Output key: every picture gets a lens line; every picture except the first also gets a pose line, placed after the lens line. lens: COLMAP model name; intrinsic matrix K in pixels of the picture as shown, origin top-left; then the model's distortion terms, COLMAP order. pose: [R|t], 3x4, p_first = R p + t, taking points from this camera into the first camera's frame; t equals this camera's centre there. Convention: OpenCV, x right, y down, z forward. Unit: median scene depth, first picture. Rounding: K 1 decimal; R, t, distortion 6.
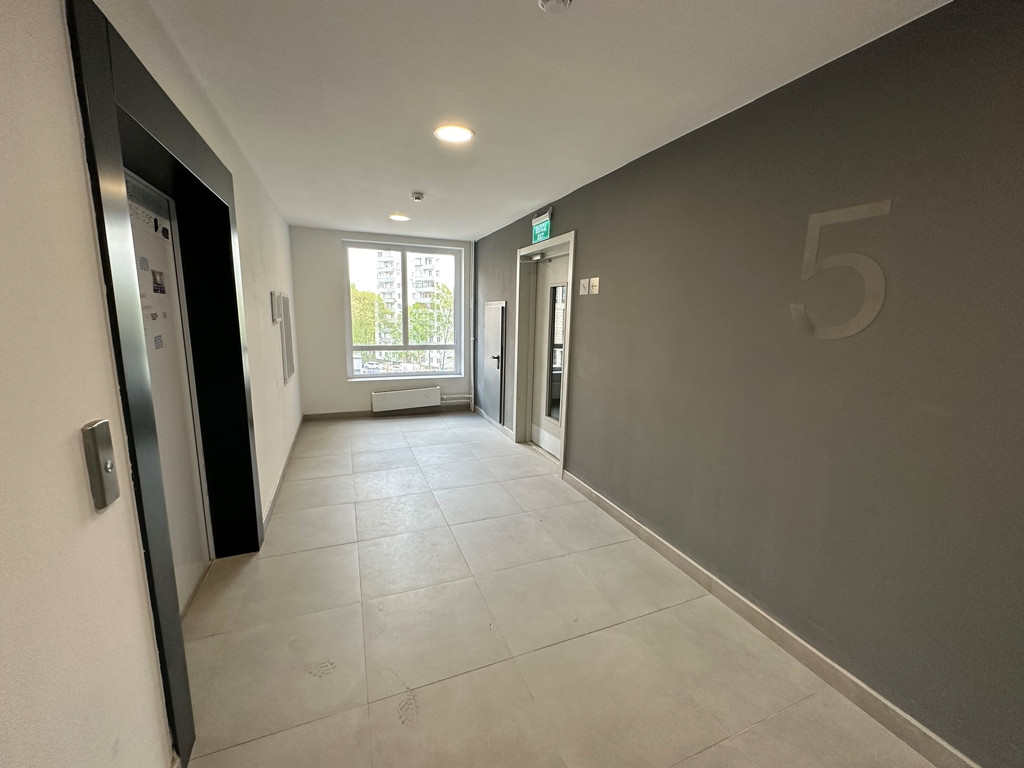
lens RADIAL K [[410.5, 0, 512.0], [0, 410.5, 384.0], [0, 0, 1]] dist [-0.003698, -0.000458]
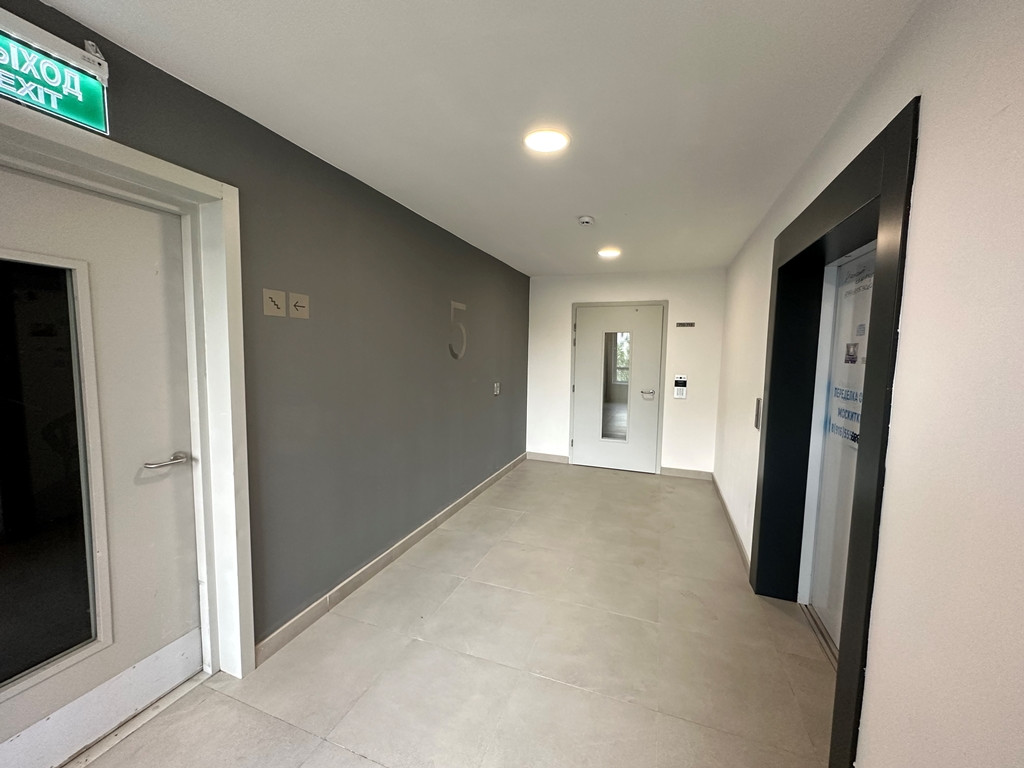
lens RADIAL K [[410.5, 0, 512.0], [0, 410.5, 384.0], [0, 0, 1]] dist [-0.003698, -0.000458]
pose [[-0.737608, -0.093851, 0.668675, -0.502334], [0.080147, 0.971124, 0.224711, -0.240483], [-0.670455, 0.219341, -0.708787, 1.275249]]
